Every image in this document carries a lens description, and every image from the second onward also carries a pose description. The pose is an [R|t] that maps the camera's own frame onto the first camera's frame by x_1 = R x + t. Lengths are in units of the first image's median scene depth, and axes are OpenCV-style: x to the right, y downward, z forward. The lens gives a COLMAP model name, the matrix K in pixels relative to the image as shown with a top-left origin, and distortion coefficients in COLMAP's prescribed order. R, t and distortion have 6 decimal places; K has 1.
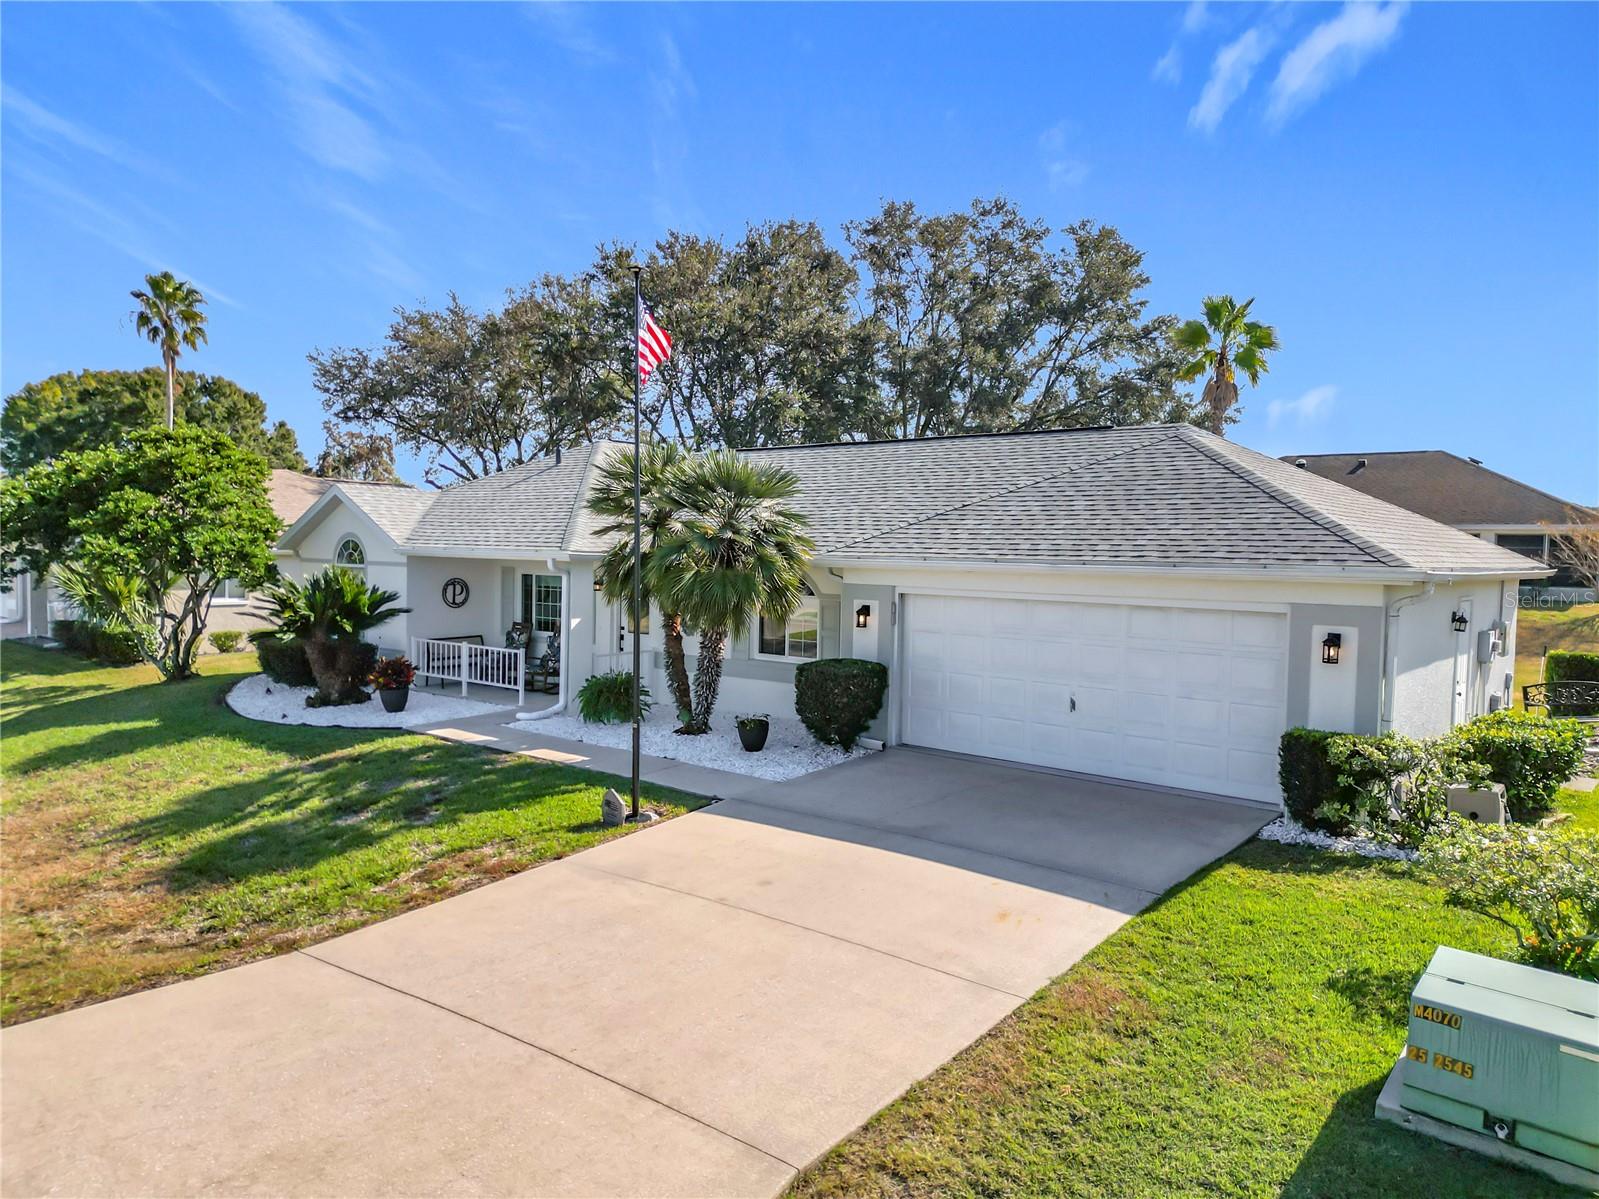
lens RADIAL K [[1131.0, 0, 792.0], [0, 1131.0, 607.6], [0, 0, 1]] dist [0.062815, -0.066768]
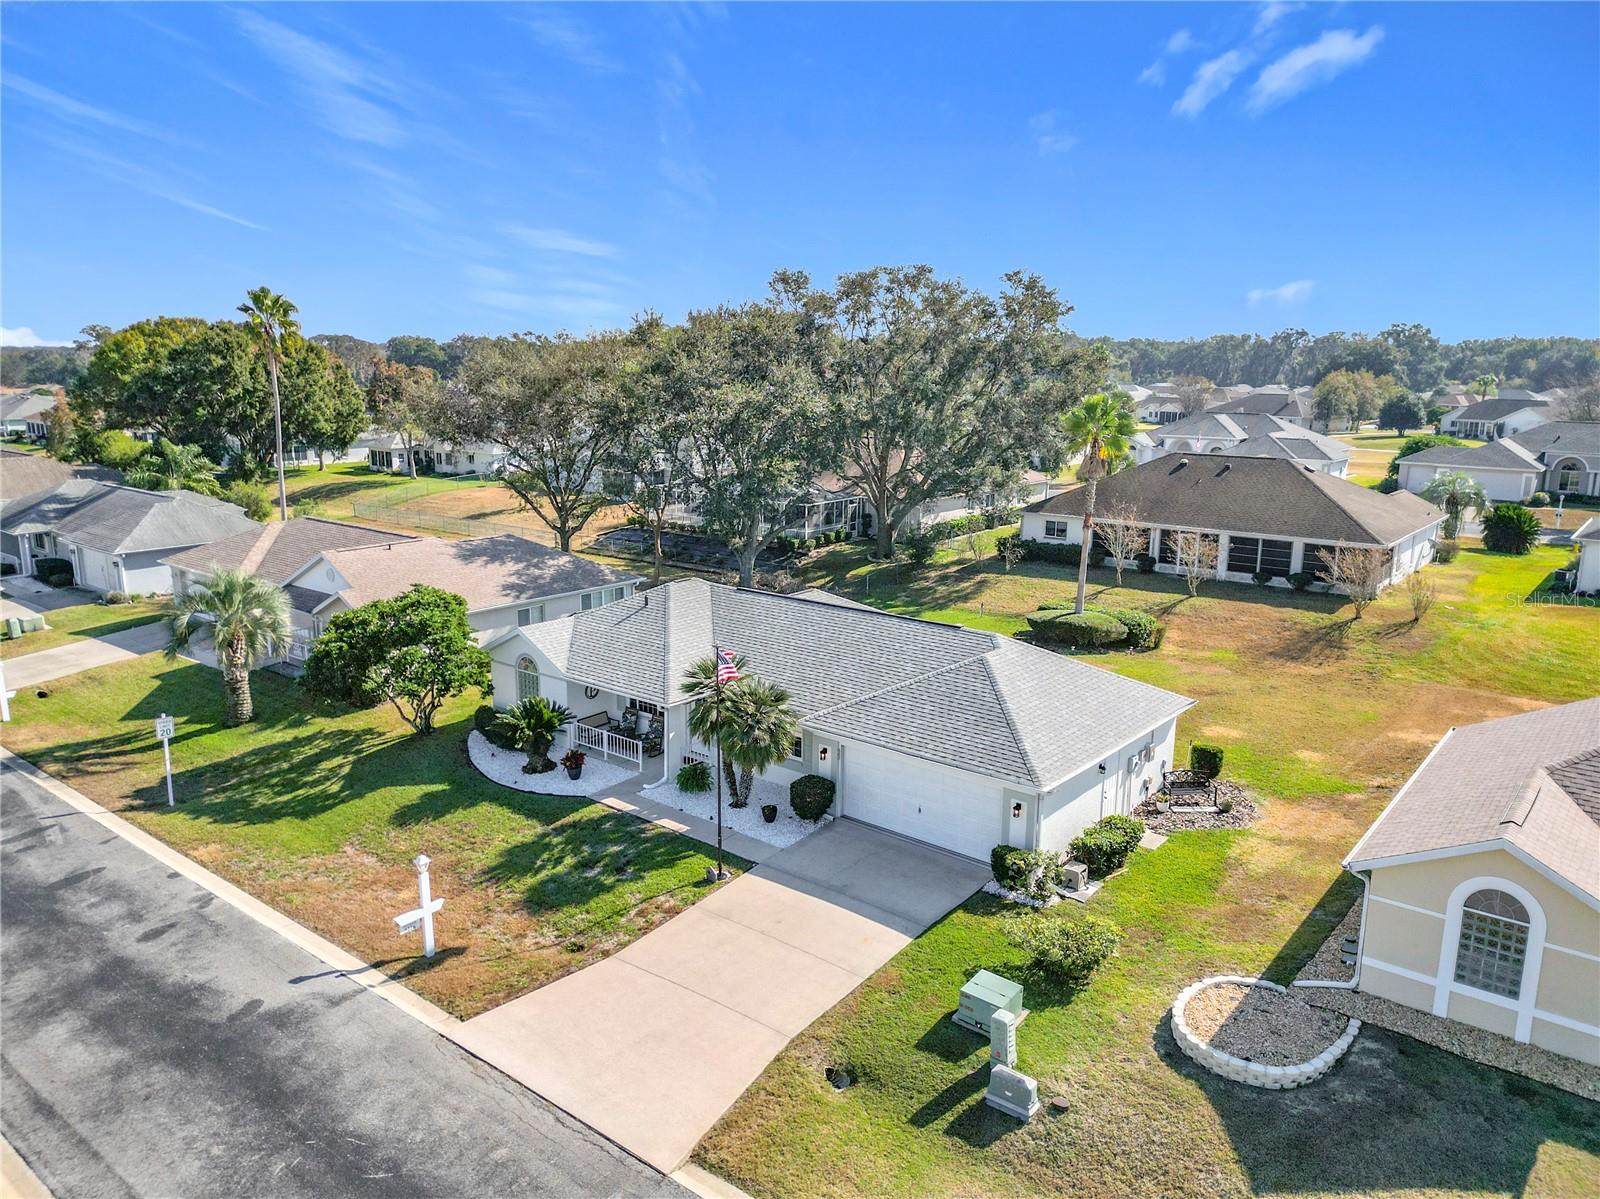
lens RADIAL K [[1131.7, 0, 792.5], [0, 1131.7, 607.6], [0, 0, 1]] dist [0.062815, -0.066768]
pose [[0.999921, -0.012584, 0.000213, 0.011857], [0.012386, 0.986898, 0.160869, -0.630170], [-0.002235, -0.160854, 0.986976, -1.032052]]
